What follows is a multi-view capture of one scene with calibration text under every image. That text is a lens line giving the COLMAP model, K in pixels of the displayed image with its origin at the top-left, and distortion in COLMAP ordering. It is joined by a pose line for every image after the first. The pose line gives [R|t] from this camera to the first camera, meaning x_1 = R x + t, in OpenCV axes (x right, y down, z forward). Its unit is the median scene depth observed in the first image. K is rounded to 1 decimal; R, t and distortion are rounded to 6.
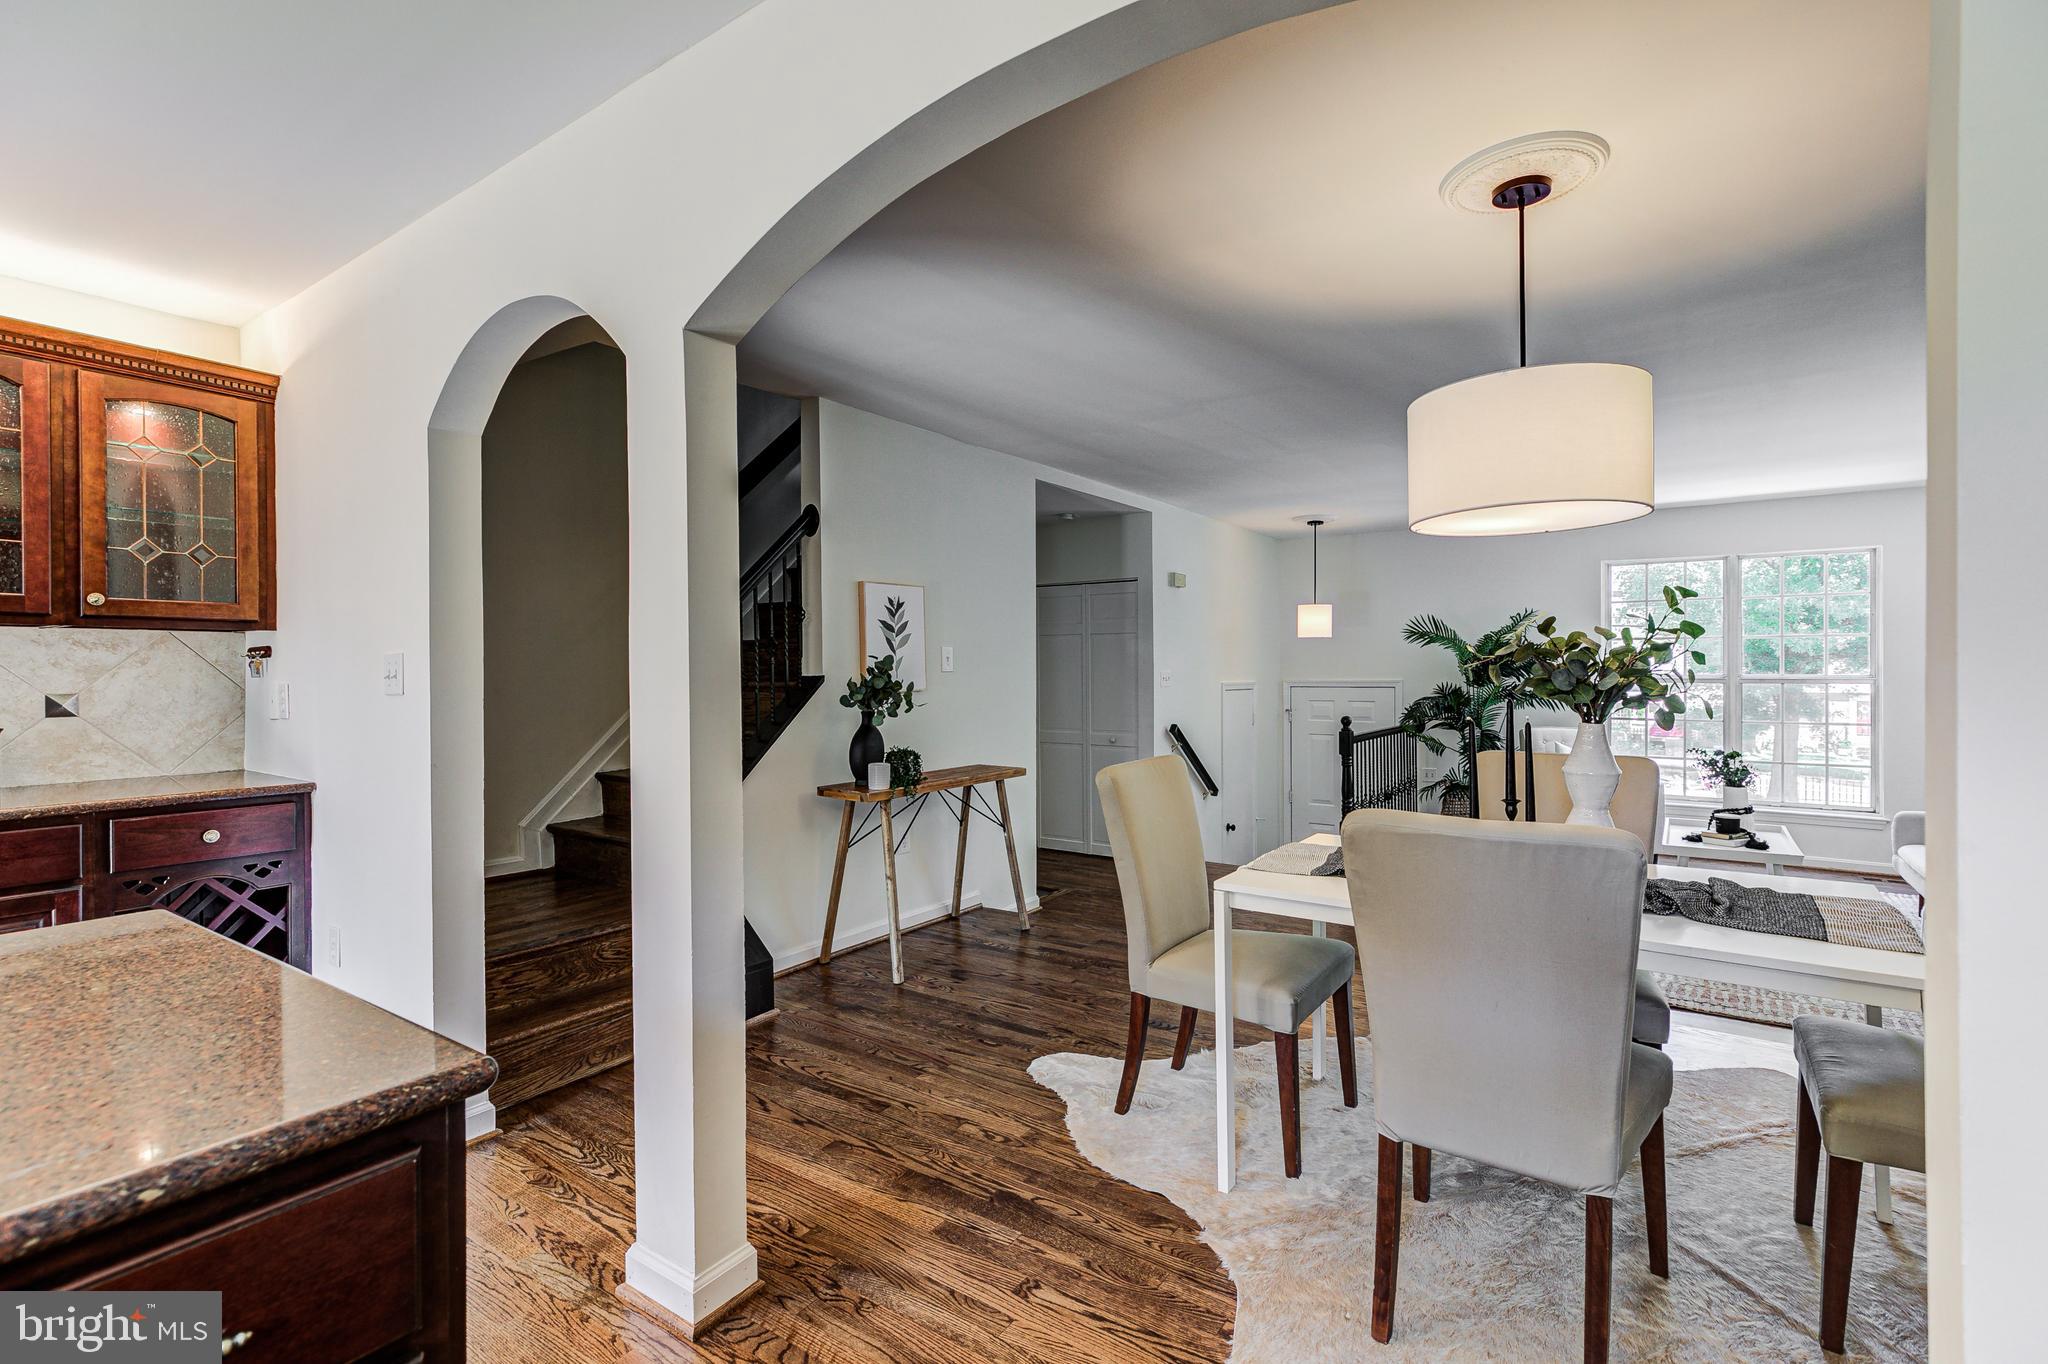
lens RADIAL K [[926.5, 0, 1031.8], [0, 926.5, 672.4], [0, 0, 1]] dist [0.006240, 0.000111]
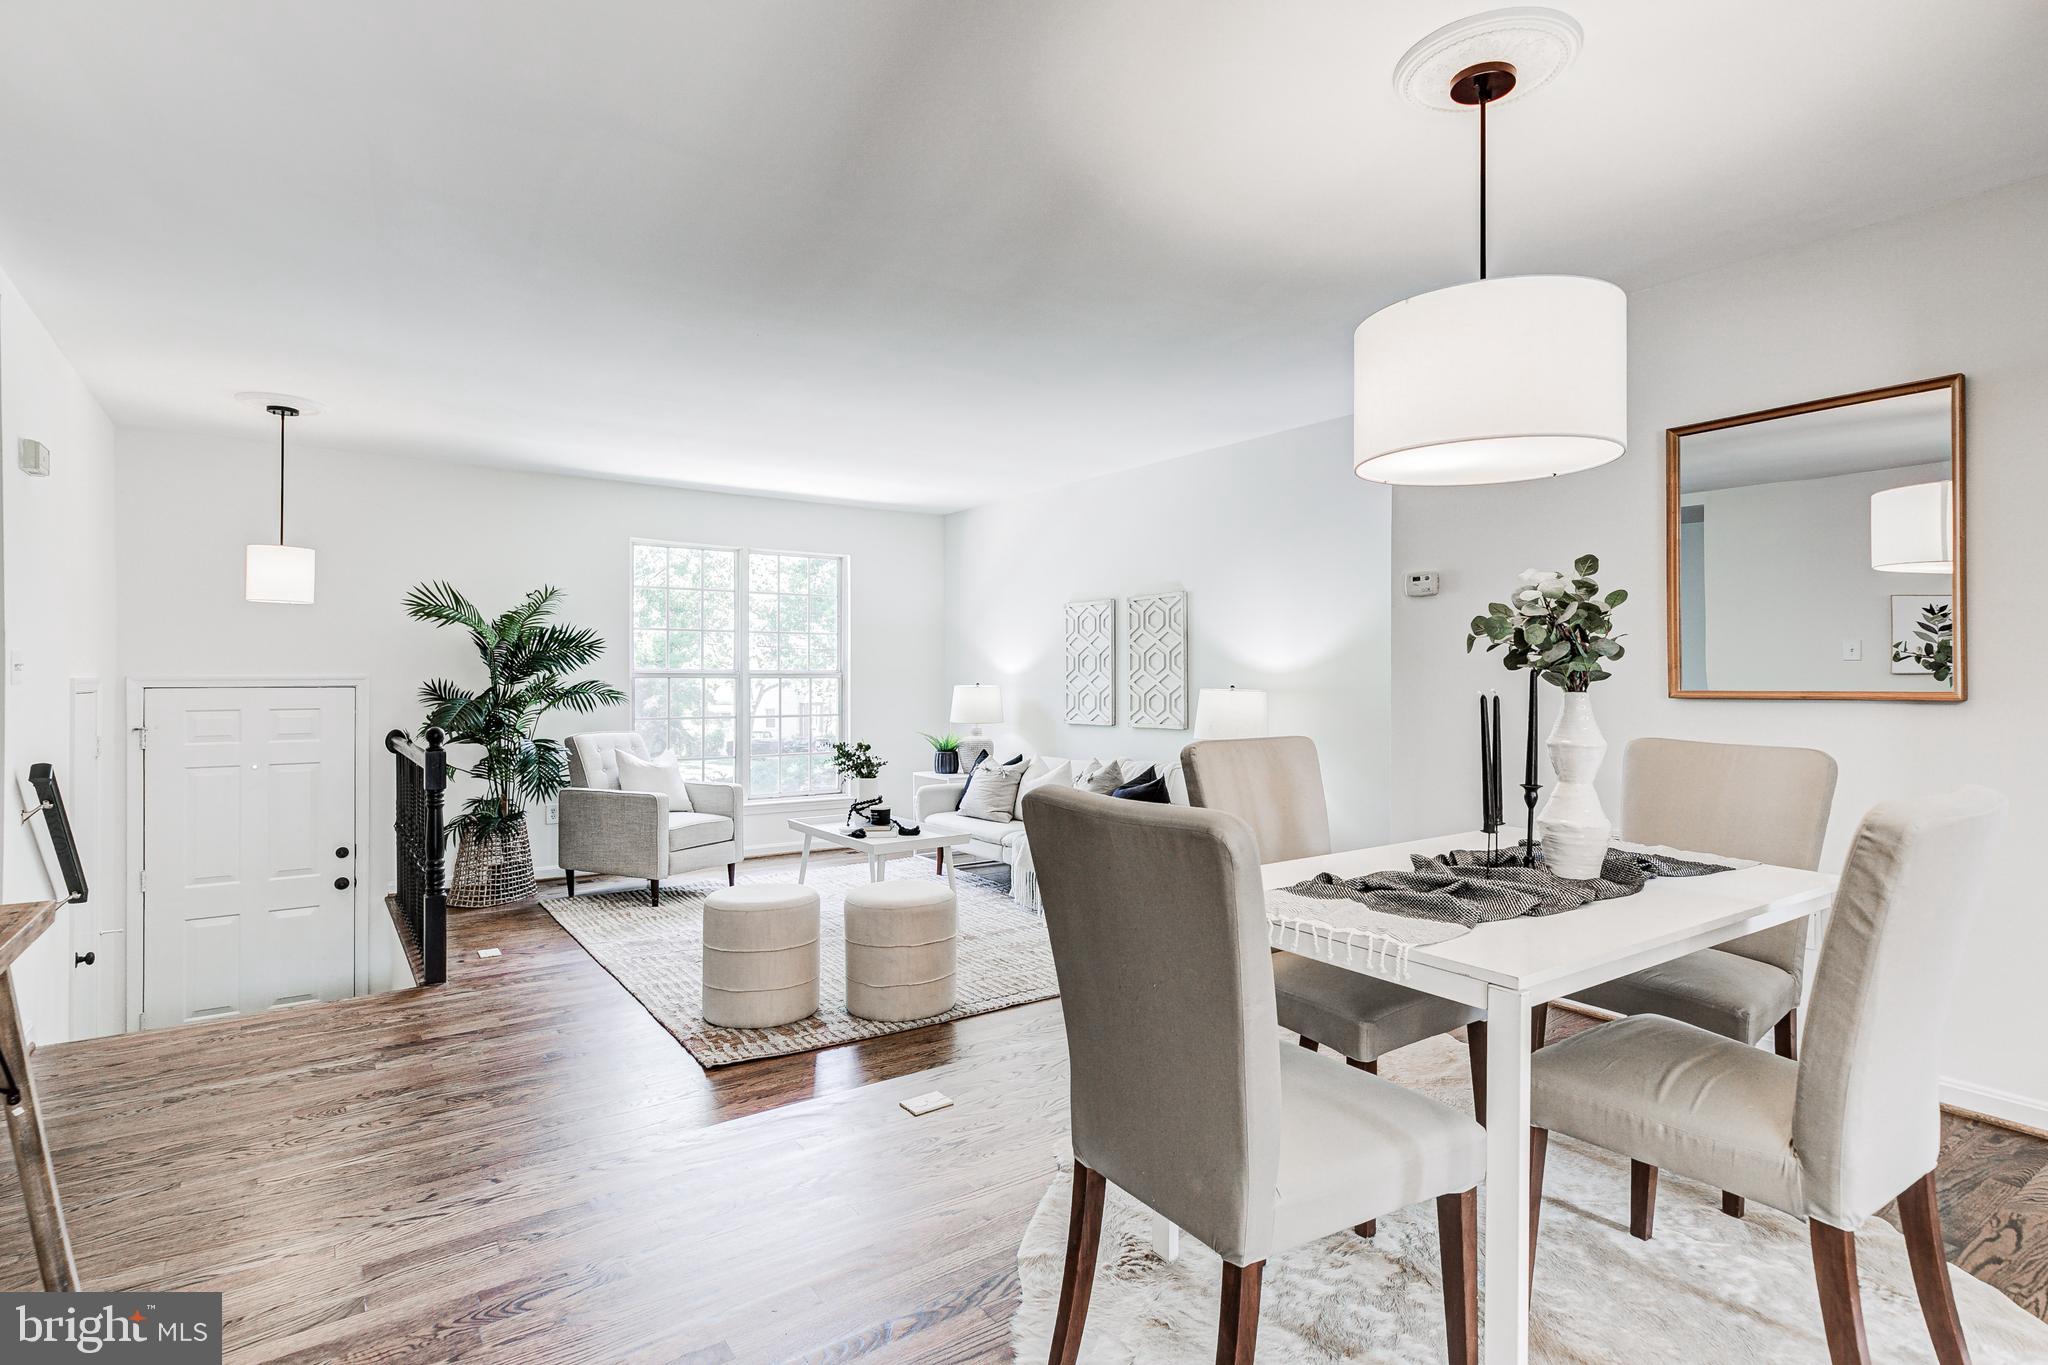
lens RADIAL K [[1024.2, 0, 1022.5], [0, 1024.2, 675.6], [0, 0, 1]] dist [0.013734, -0.002050]
pose [[0.339756, 0.004036, 0.940505, -0.366931], [-0.000615, 0.999992, -0.004069, 0.028524], [-0.940513, 0.000804, 0.339756, 0.766910]]
